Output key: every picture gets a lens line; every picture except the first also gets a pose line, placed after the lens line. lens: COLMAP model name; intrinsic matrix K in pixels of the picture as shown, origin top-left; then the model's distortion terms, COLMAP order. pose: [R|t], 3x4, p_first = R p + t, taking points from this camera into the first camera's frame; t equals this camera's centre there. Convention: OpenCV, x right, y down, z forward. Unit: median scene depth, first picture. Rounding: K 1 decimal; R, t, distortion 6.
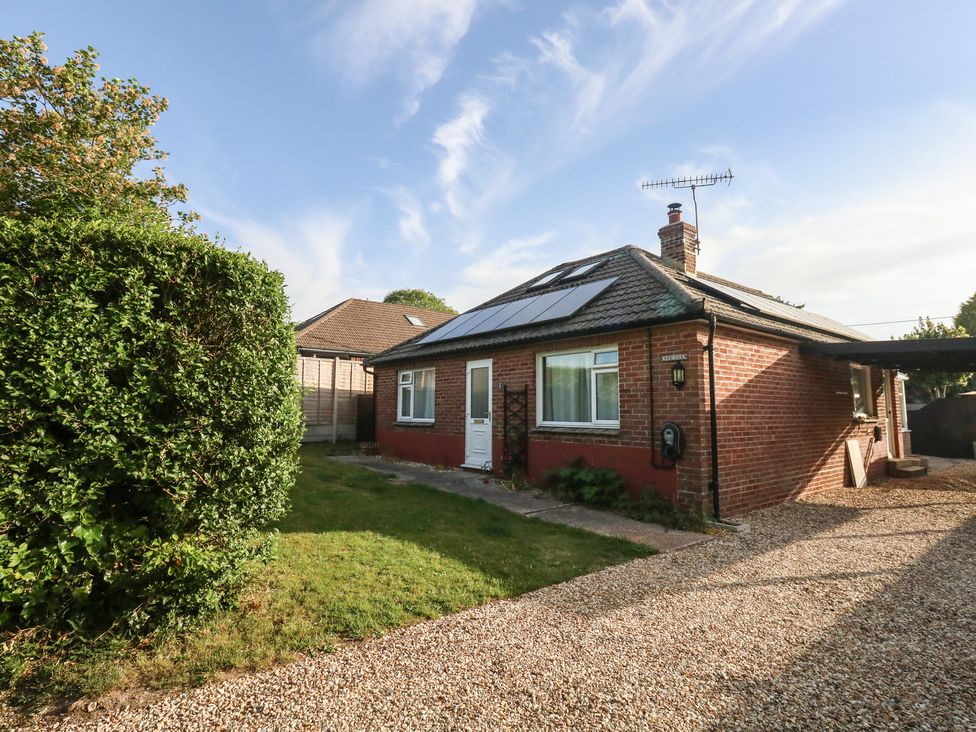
lens RADIAL K [[511.4, 0, 491.0], [0, 511.4, 356.5], [0, 0, 1]] dist [-0.001081, -0.000883]
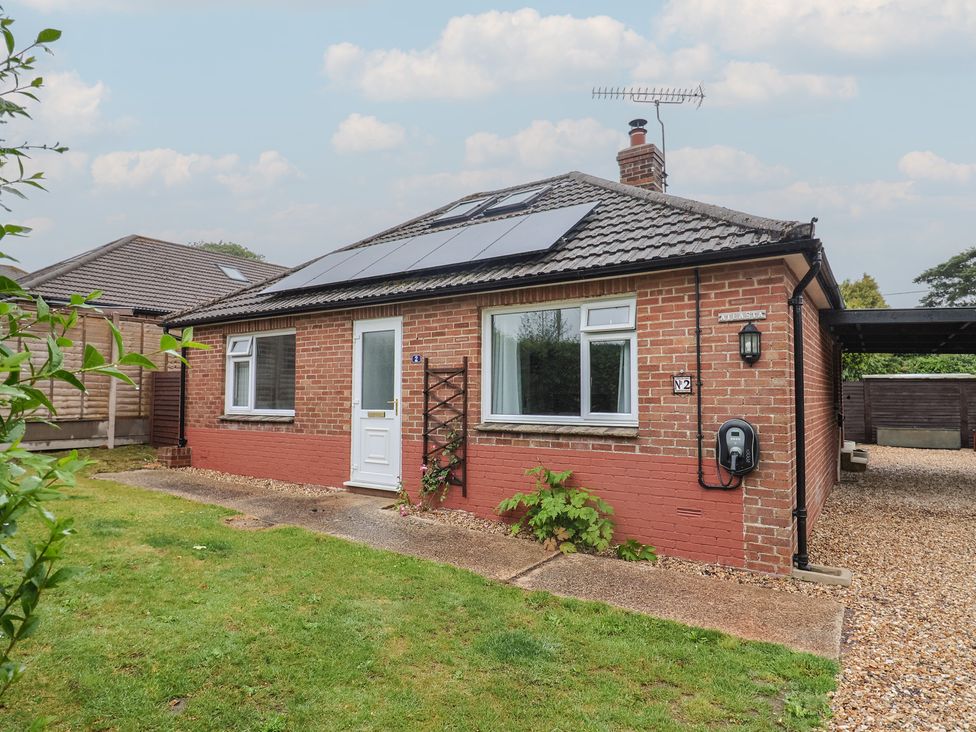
lens RADIAL K [[575.5, 0, 487.8], [0, 575.5, 363.8], [0, 0, 1]] dist [-0.009231, -0.002332]
pose [[0.955660, 0.014097, 0.294136, -0.137574], [-0.029516, 0.998409, 0.048048, 0.033391], [-0.292990, -0.054600, 0.954555, 0.372201]]
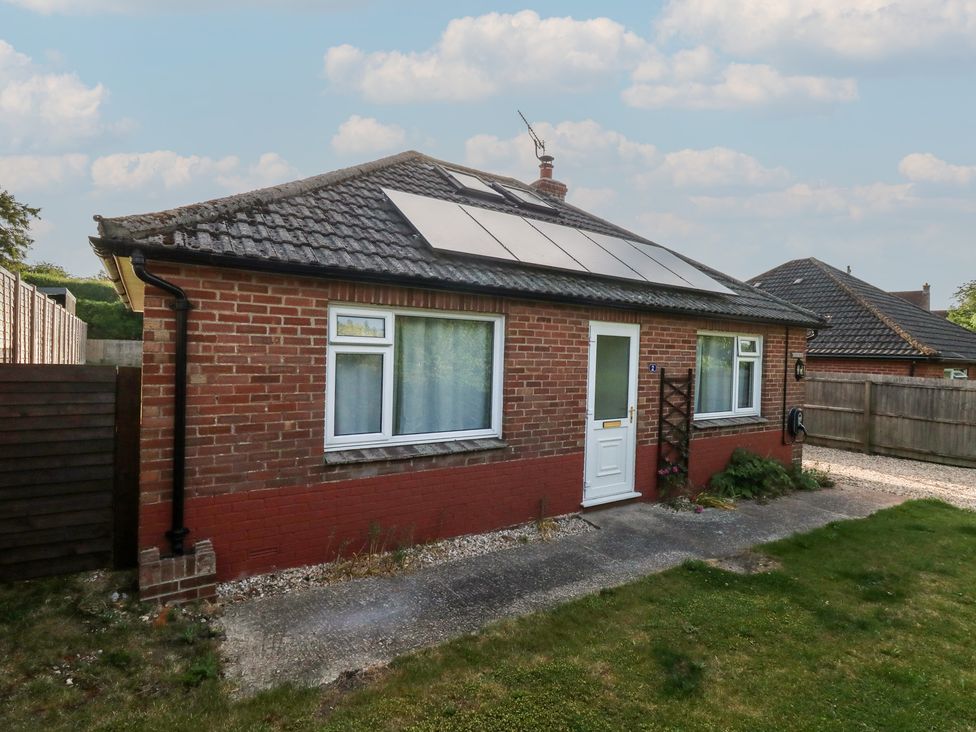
lens RADIAL K [[522.9, 0, 494.3], [0, 522.9, 356.5], [0, 0, 1]] dist [-0.002914, -0.000964]
pose [[0.085422, -0.010697, 0.996287, -0.873418], [-0.134854, 0.990617, 0.022198, 0.069978], [-0.987177, -0.136249, 0.083178, 1.469996]]
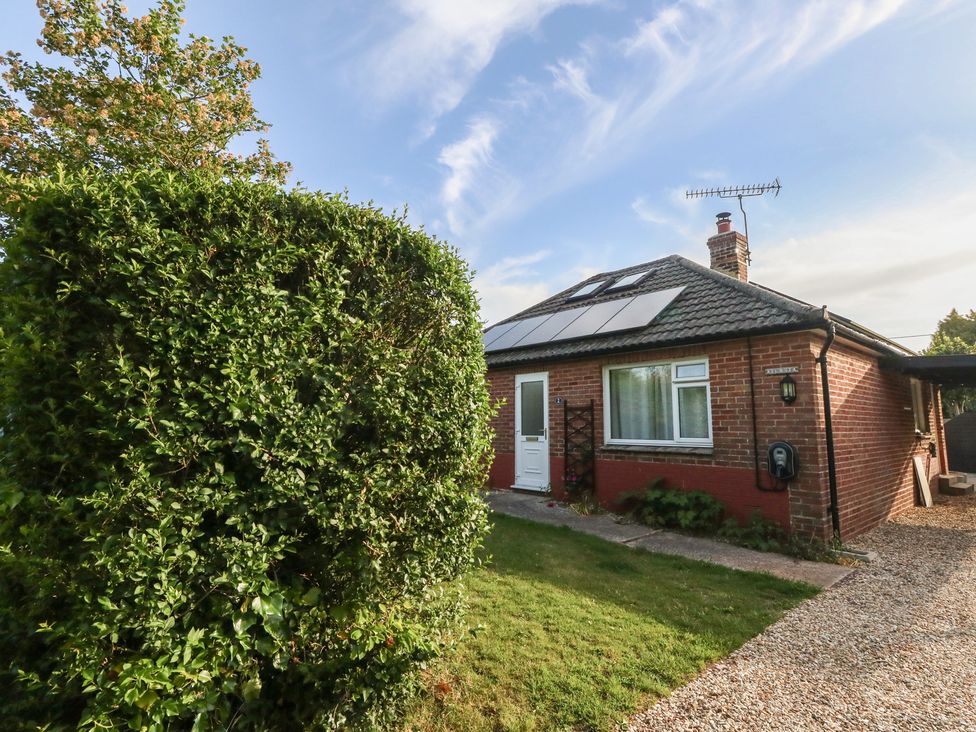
lens RADIAL K [[508.2, 0, 491.4], [0, 508.2, 358.4], [0, 0, 1]] dist [-0.000953, -0.000550]
pose [[0.998793, 0.004167, 0.048934, -0.192359], [-0.002931, 0.999675, -0.025305, 0.004679], [-0.049024, 0.025131, 0.998481, 0.097428]]
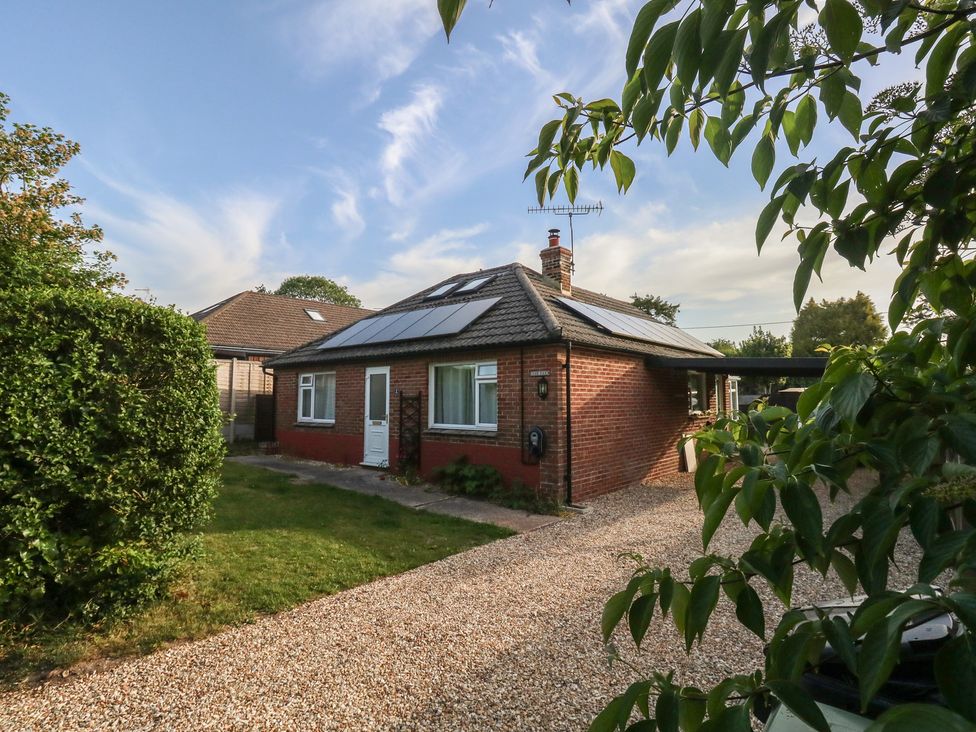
lens RADIAL K [[511.4, 0, 491.0], [0, 511.4, 356.5], [0, 0, 1]] dist [-0.001081, -0.000883]
pose [[0.982818, 0.007672, 0.184418, 0.017750], [-0.012115, 0.999663, 0.022975, -0.058566], [-0.184179, -0.024814, 0.982579, -0.155845]]
